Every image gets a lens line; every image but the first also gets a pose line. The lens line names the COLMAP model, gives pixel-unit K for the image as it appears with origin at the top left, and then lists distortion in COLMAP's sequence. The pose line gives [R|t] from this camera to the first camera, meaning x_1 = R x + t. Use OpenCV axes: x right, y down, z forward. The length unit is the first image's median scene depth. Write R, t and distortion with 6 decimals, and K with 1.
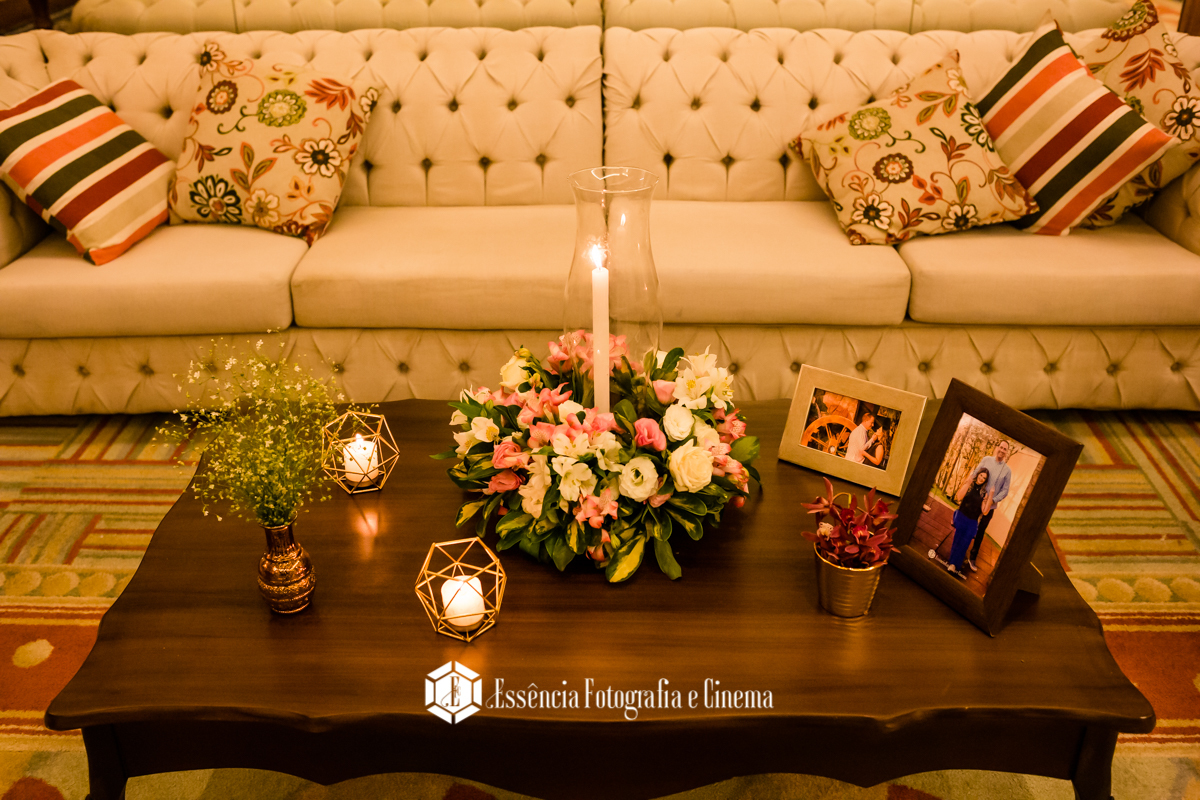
lens RADIAL K [[1206.9, 0, 599.7], [0, 1206.9, 400.4], [0, 0, 1]] dist [-0.054025, 0.000000]
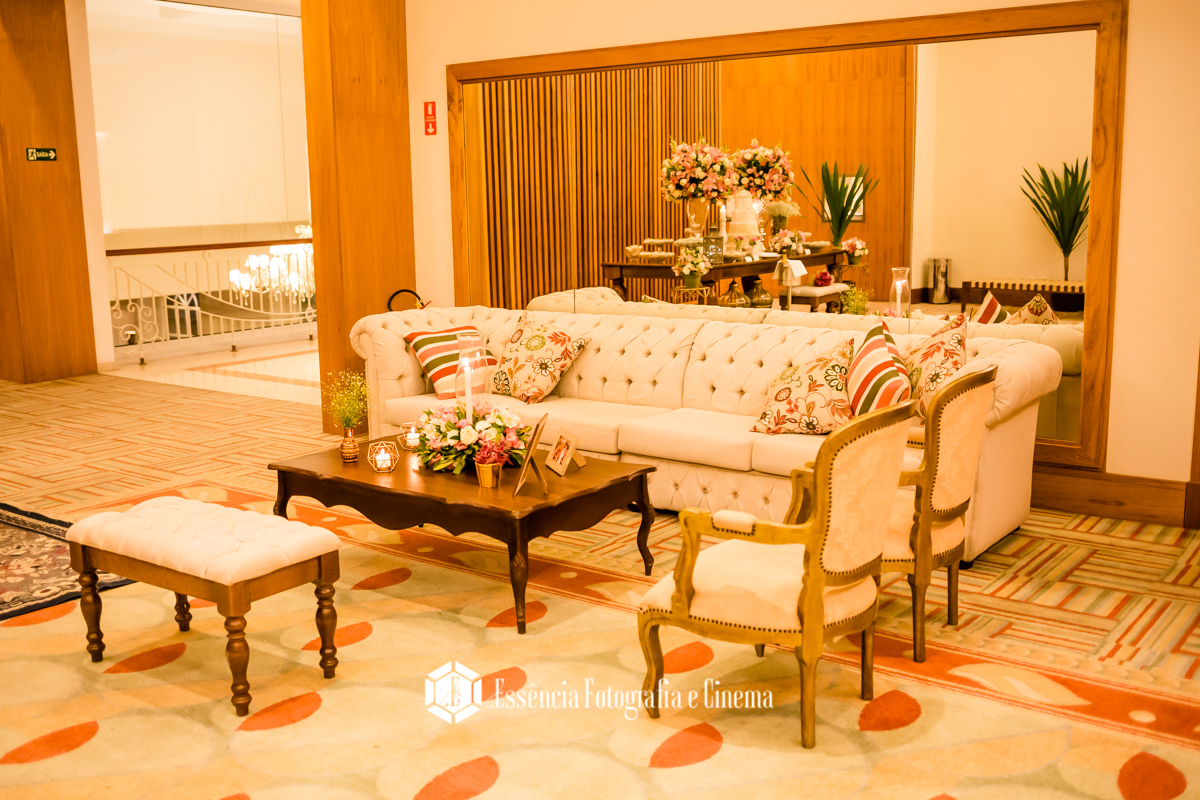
lens RADIAL K [[1206.9, 0, 600.6], [0, 1206.9, 399.7], [0, 0, 1]] dist [-0.054025, 0.000000]
pose [[0.798623, 0.090888, -0.594929, 1.087585], [-0.263092, 0.941796, -0.209290, 0.261144], [0.541280, 0.323665, 0.776052, -0.541636]]
